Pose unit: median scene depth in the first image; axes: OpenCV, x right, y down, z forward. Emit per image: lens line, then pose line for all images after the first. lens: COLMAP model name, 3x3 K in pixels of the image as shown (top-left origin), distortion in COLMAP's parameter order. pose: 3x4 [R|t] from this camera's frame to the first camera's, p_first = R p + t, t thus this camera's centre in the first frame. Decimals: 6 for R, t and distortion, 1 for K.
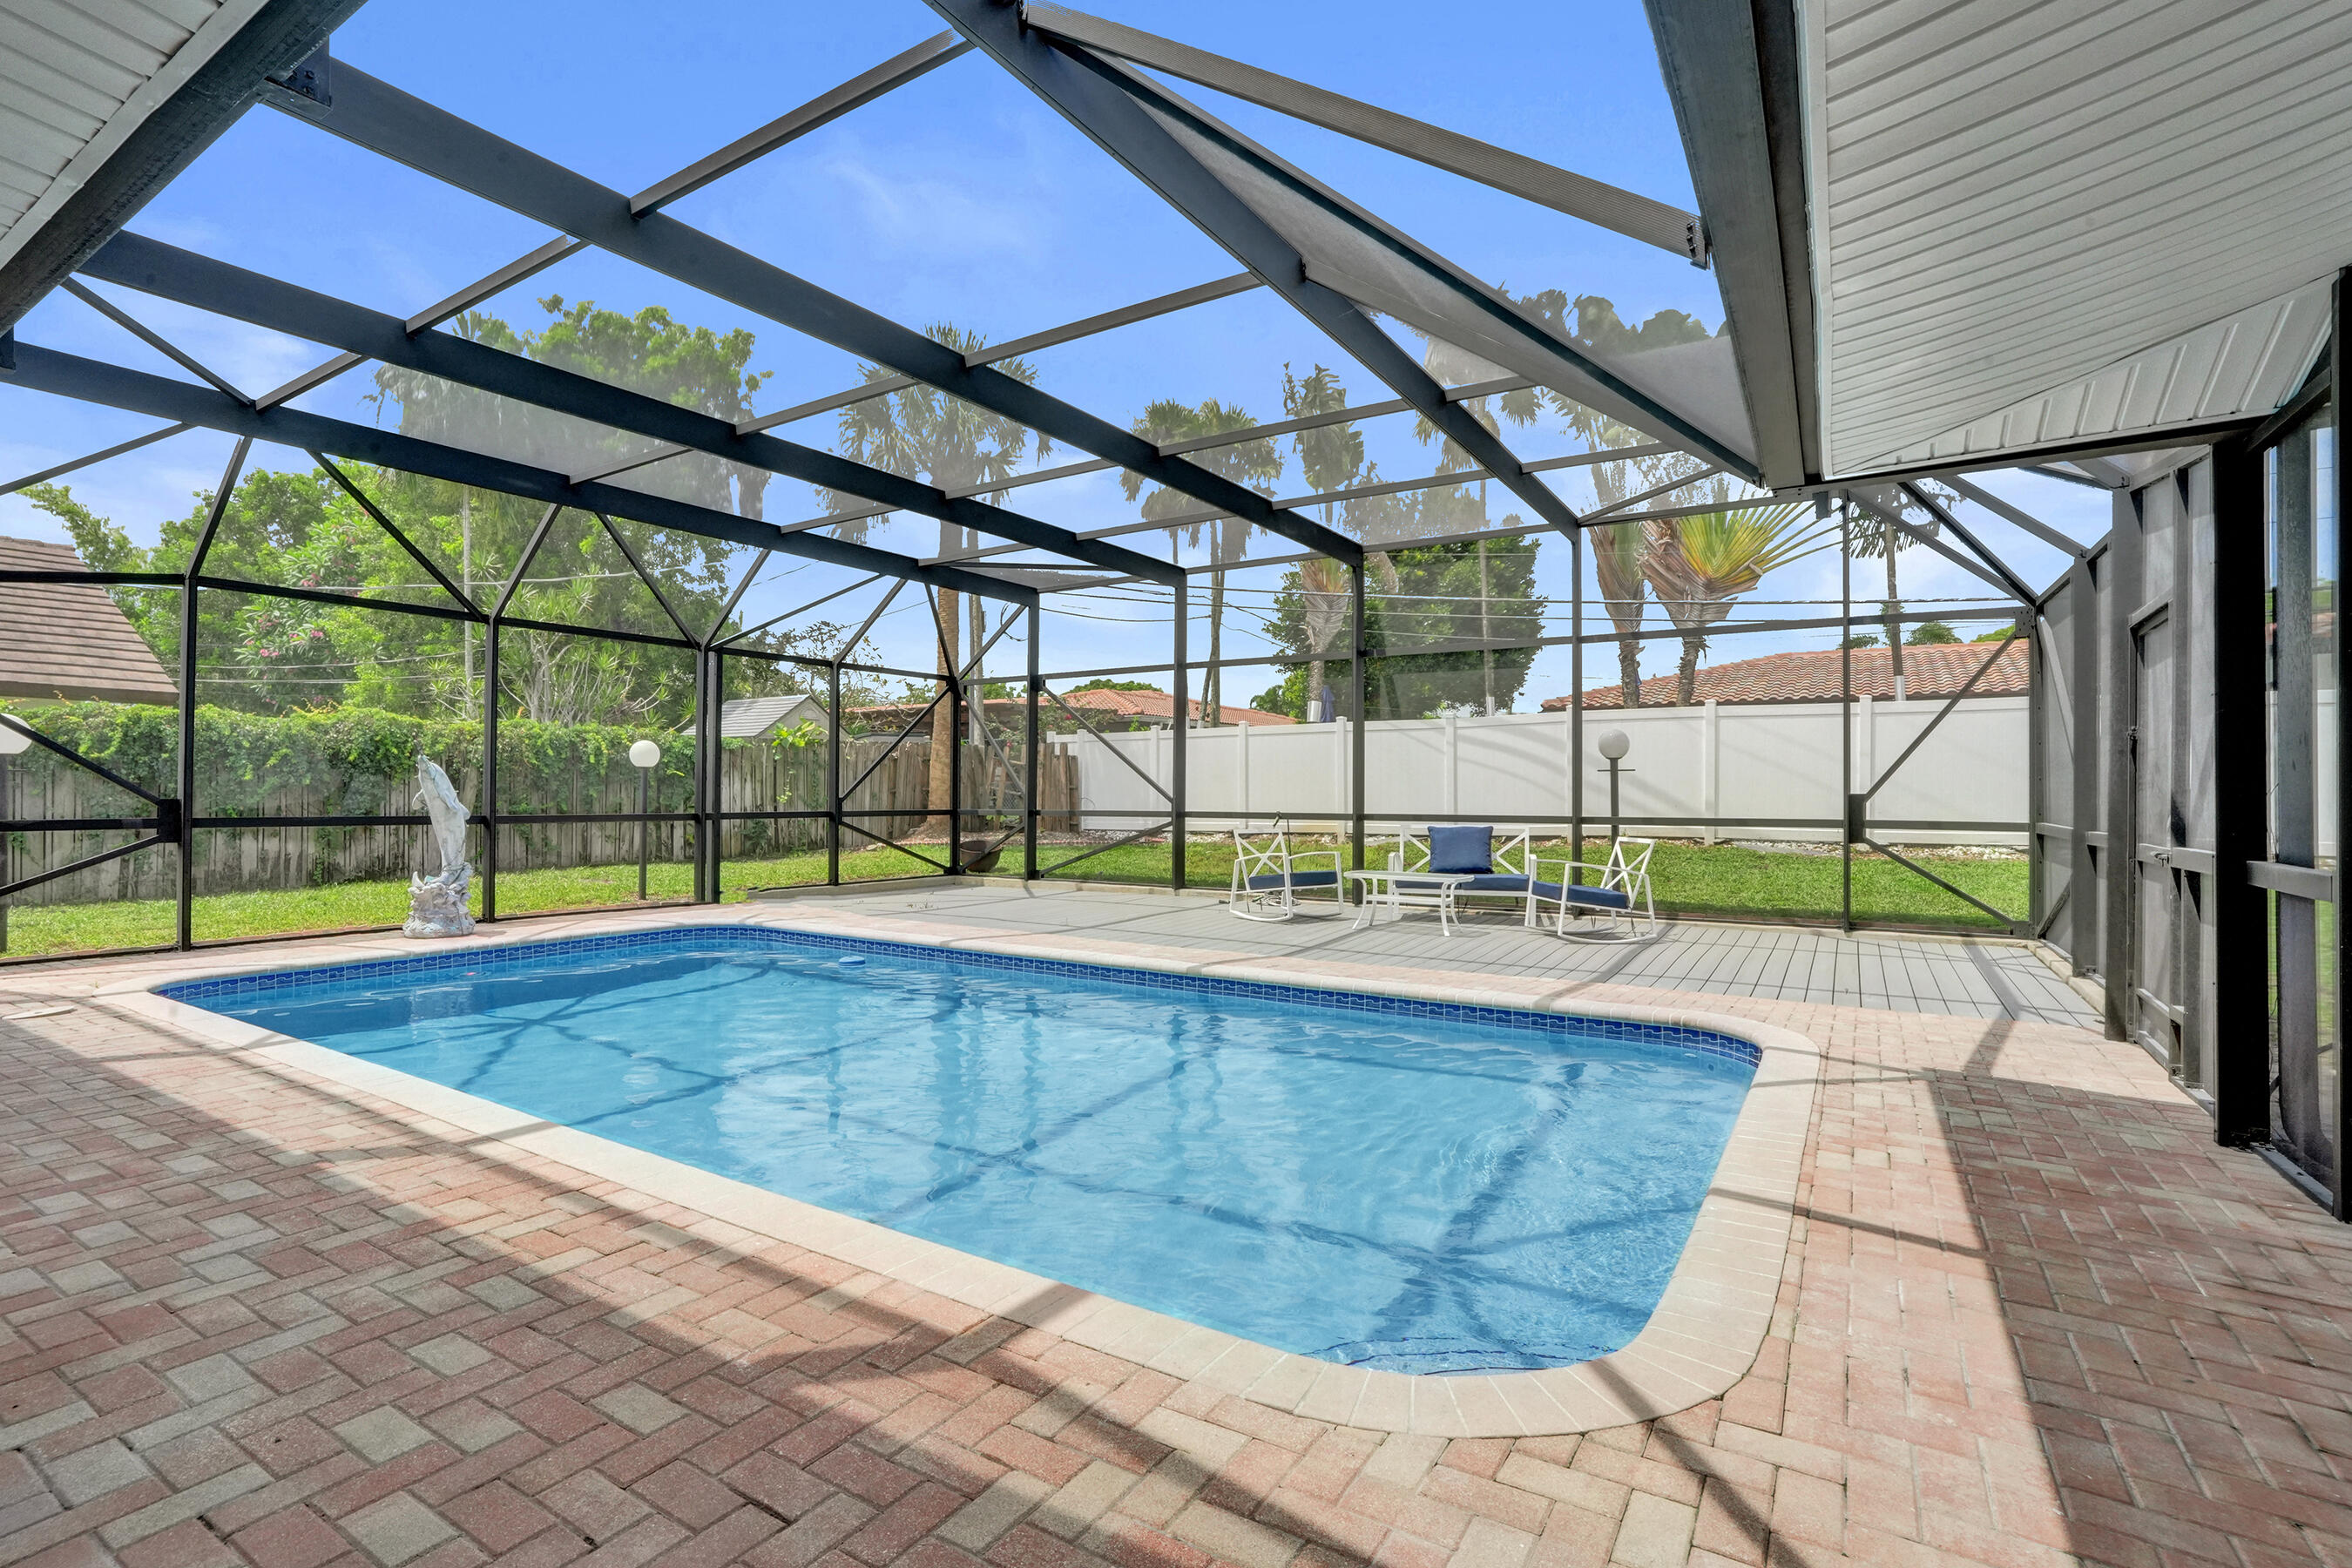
lens RADIAL K [[1092.1, 0, 1170.7], [0, 1092.1, 786.8], [0, 0, 1]] dist [-0.069656, 0.029816]
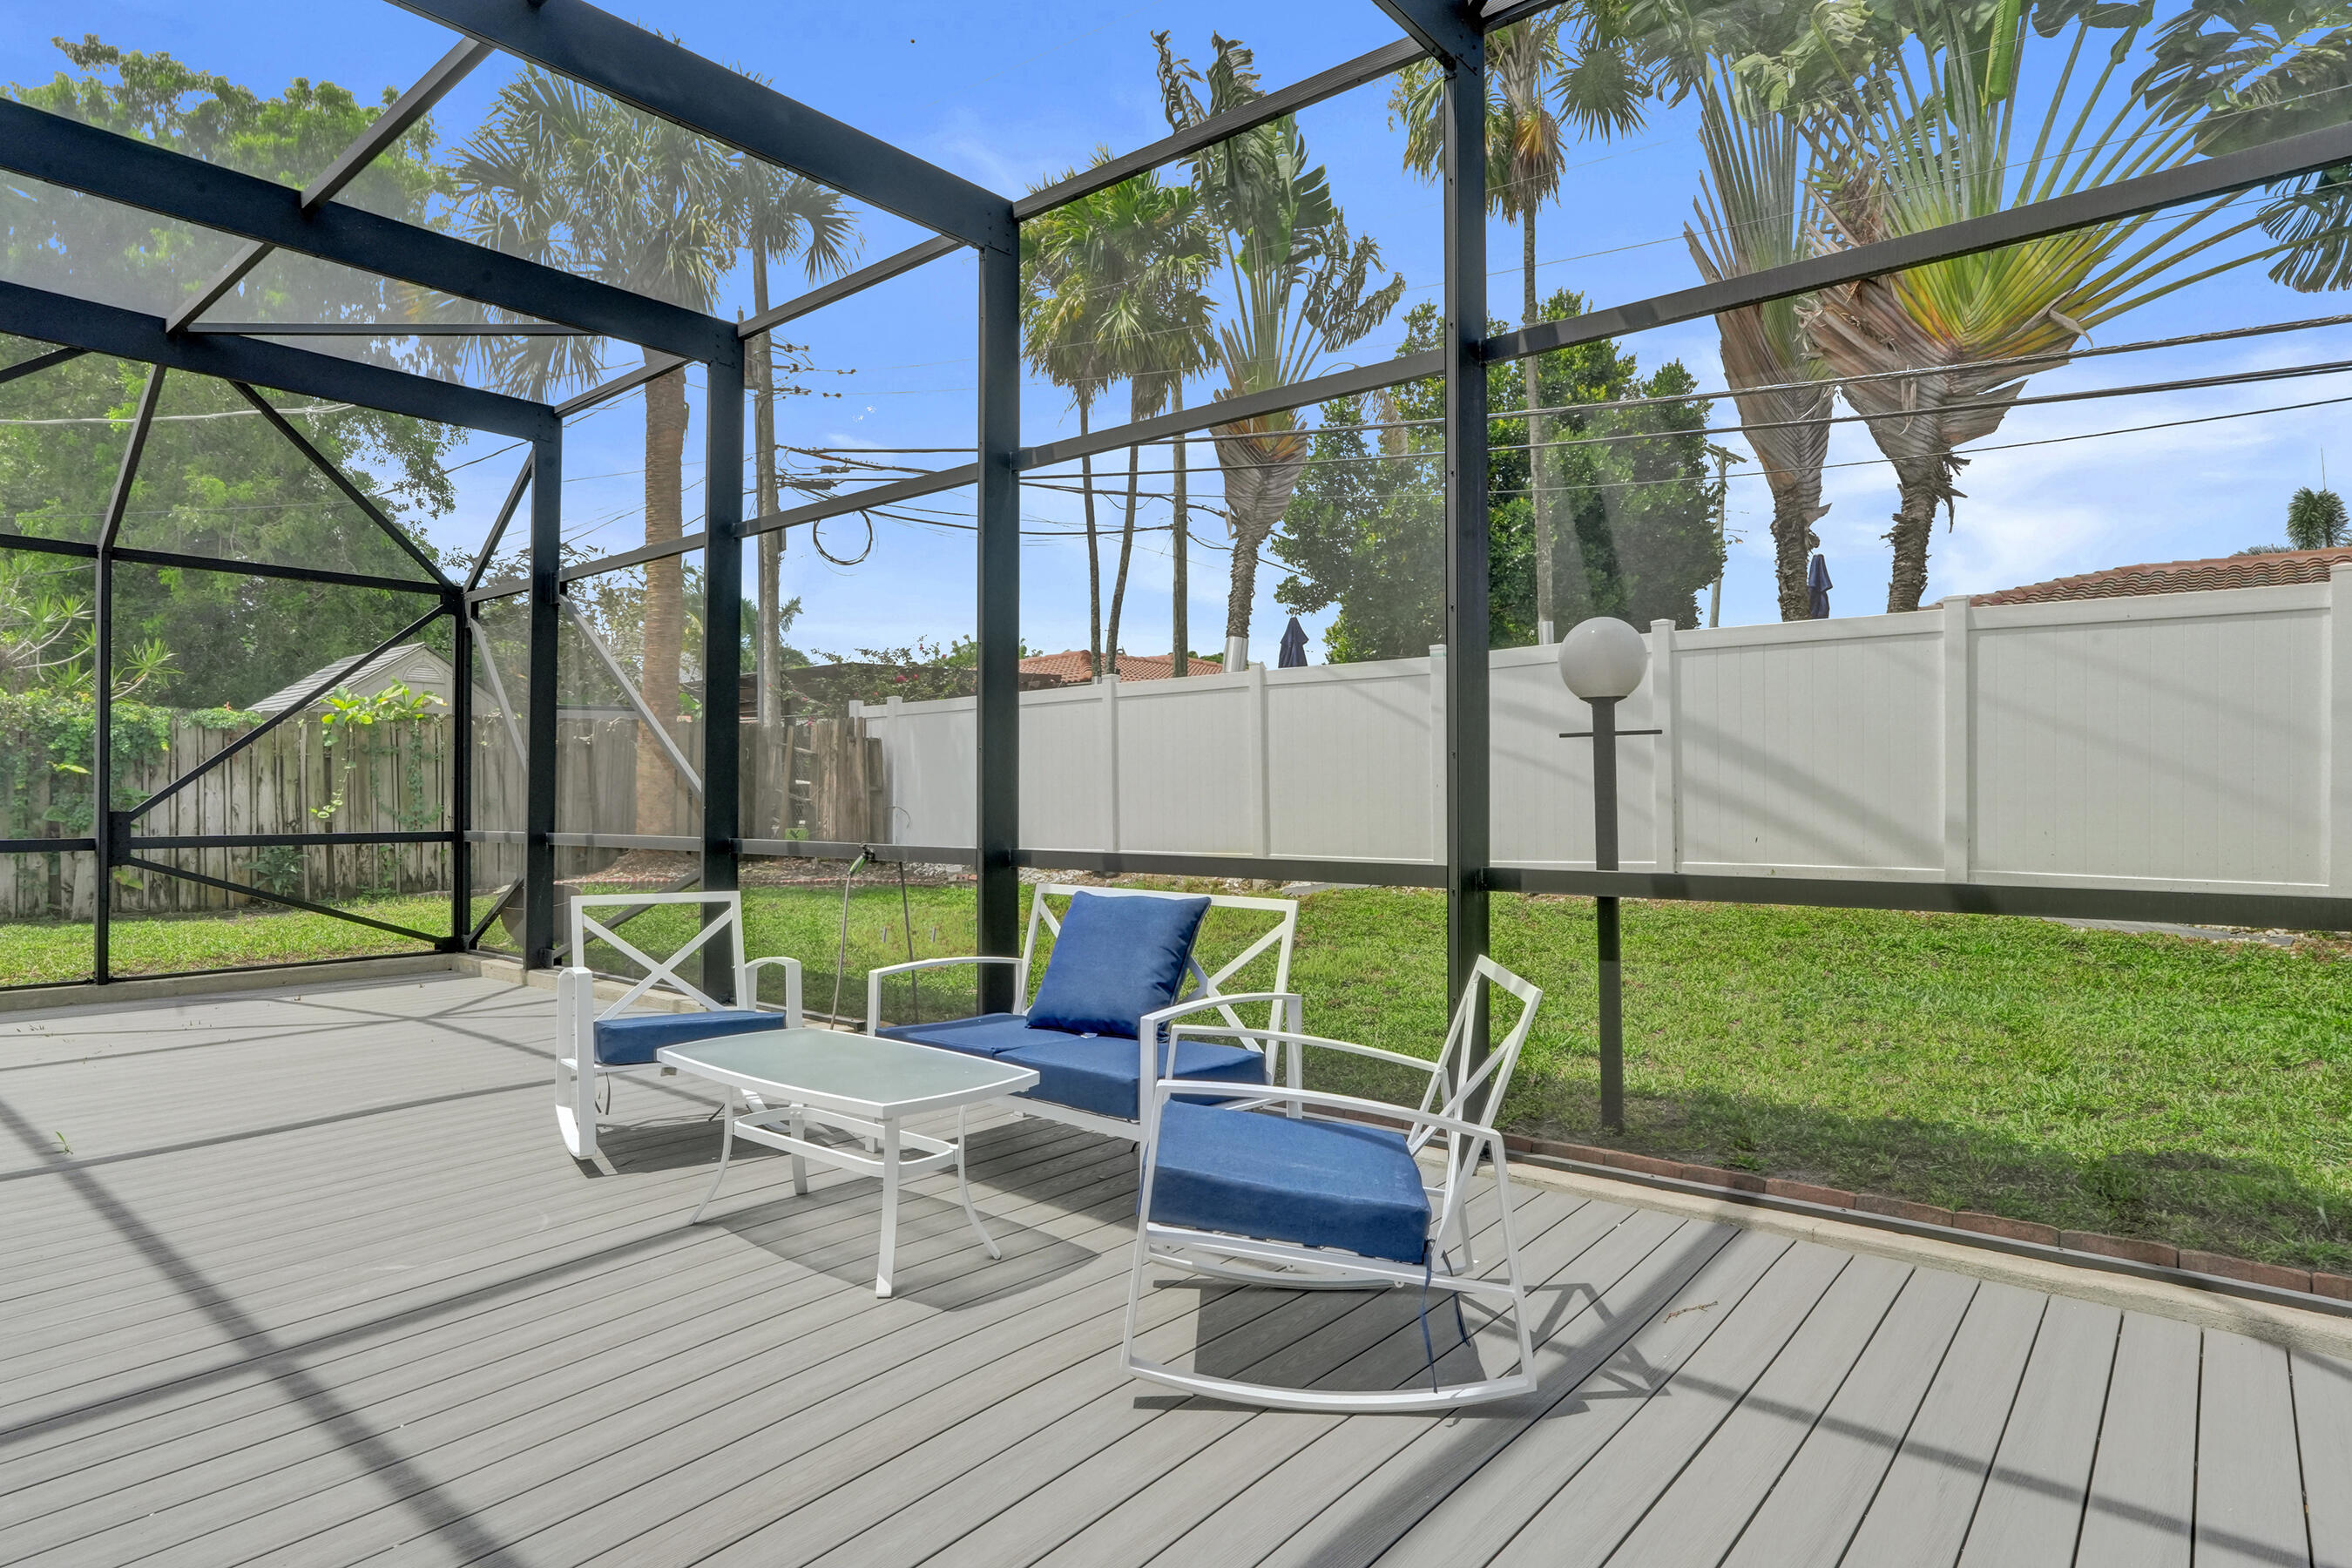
lens RADIAL K [[1280.4, 0, 1165.2], [0, 1280.4, 784.7], [0, 0, 1]] dist [-0.015359, -0.000084]
pose [[0.991603, -0.007564, -0.129096, 0.220549], [0.007402, 0.999971, -0.001733, 0.000790], [0.129106, 0.000763, 0.991631, 0.388160]]
